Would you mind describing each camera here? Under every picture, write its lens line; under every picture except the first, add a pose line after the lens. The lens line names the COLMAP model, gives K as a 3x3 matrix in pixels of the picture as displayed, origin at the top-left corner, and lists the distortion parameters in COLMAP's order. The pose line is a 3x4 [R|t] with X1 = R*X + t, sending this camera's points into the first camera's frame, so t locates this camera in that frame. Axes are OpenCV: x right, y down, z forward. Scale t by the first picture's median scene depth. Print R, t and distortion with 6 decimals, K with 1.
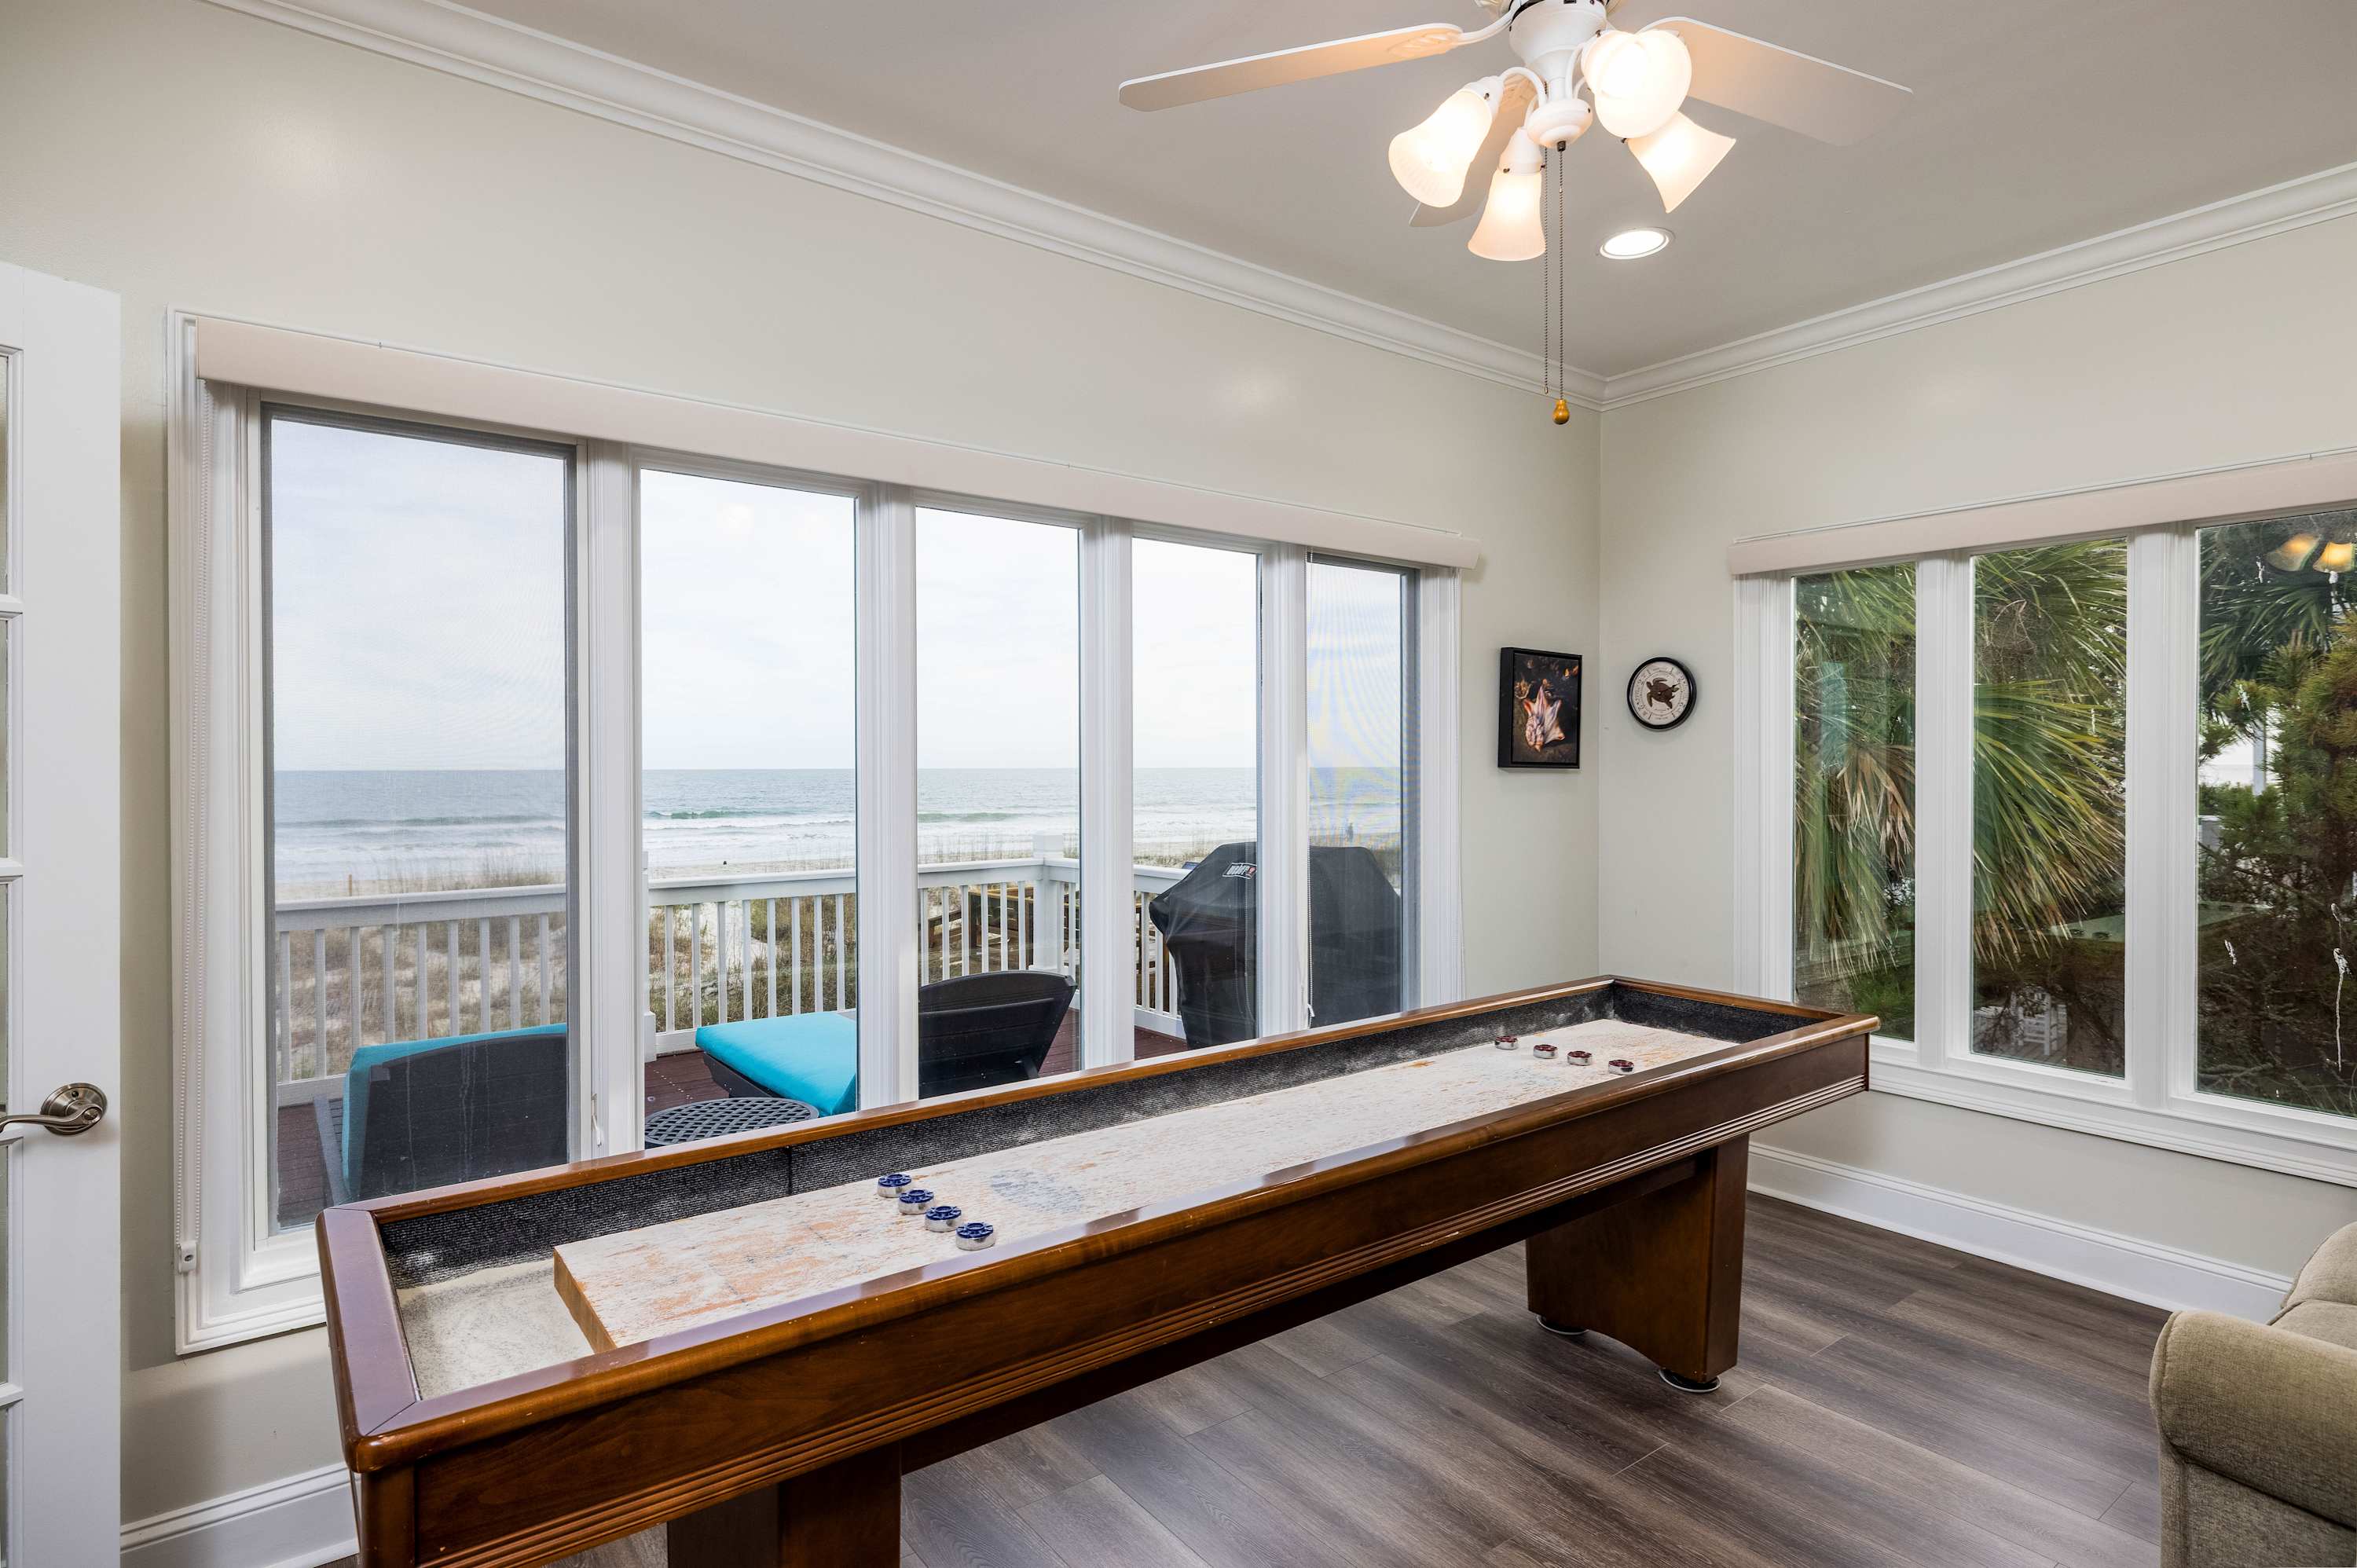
lens RADIAL K [[1177.2, 0, 1179.0], [0, 1177.2, 778.6], [0, 0, 1]] dist [-0.000996, -0.000782]
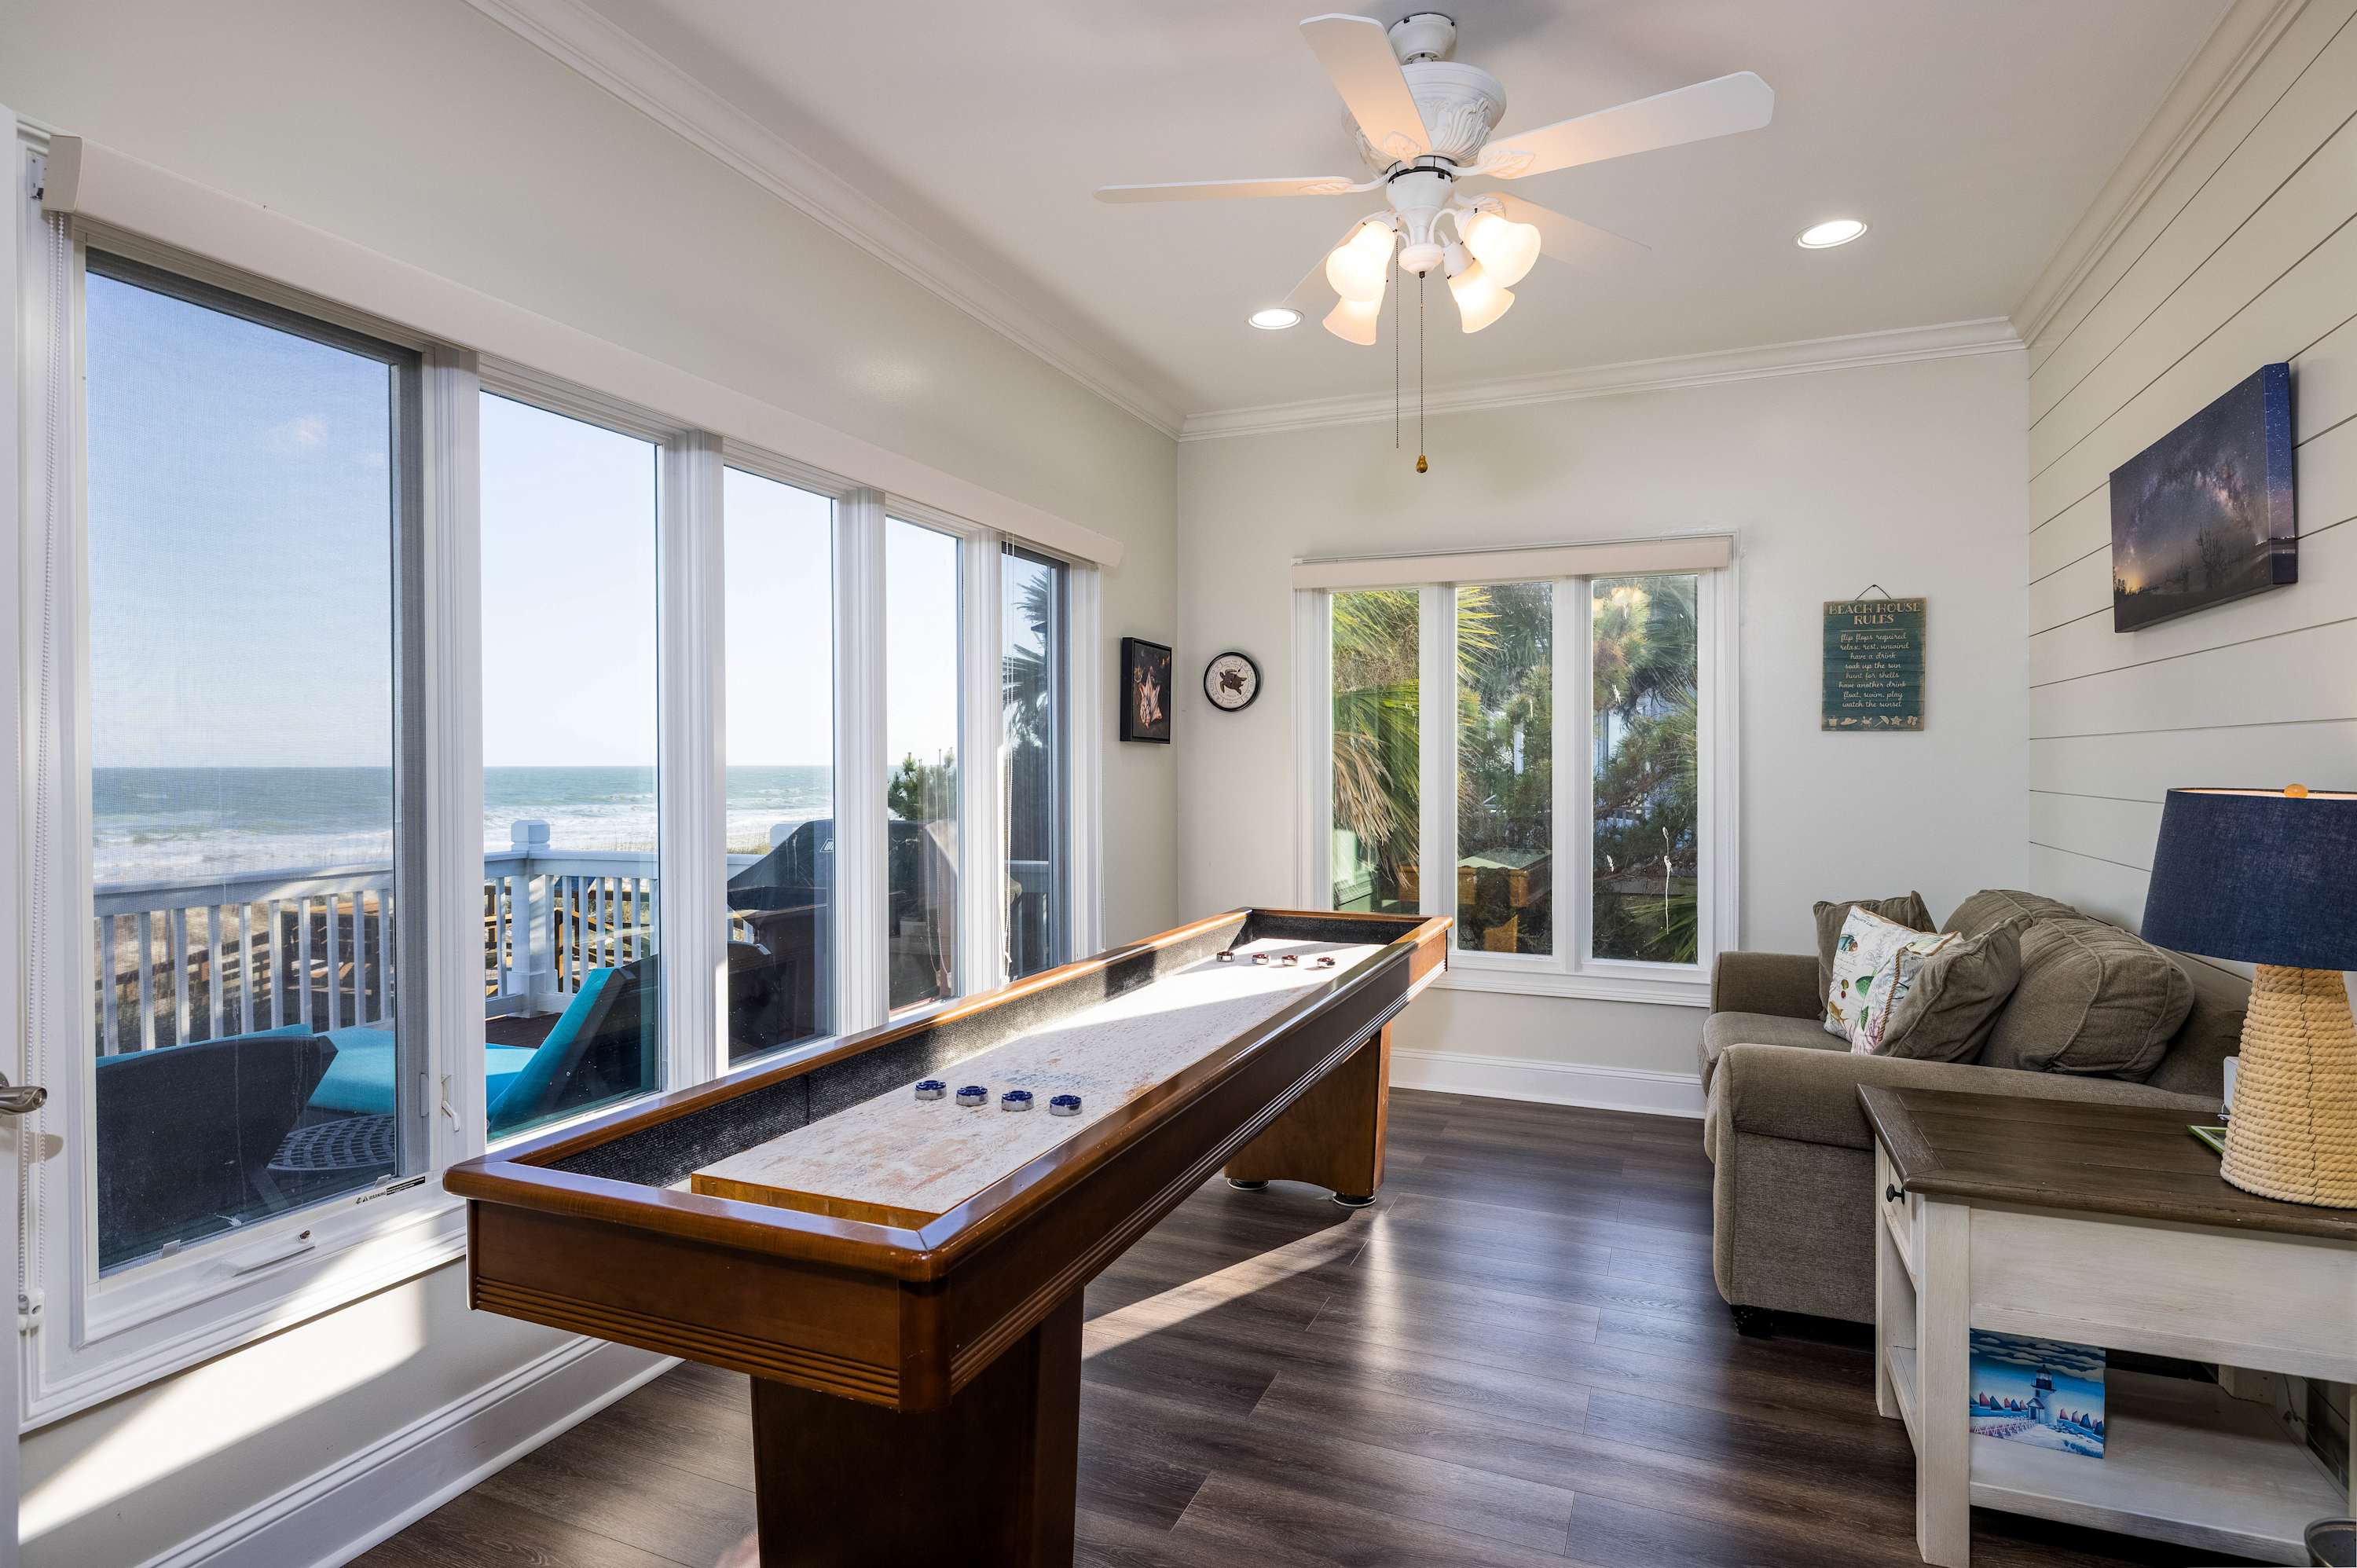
lens RADIAL K [[1177.2, 0, 1183.3], [0, 1177.2, 780.6], [0, 0, 1]] dist [-0.000996, -0.000782]
pose [[0.871439, -0.007297, 0.490449, -0.252243], [0.003639, 0.999958, 0.008413, 0.020729], [-0.490490, -0.005546, 0.871429, -0.033219]]
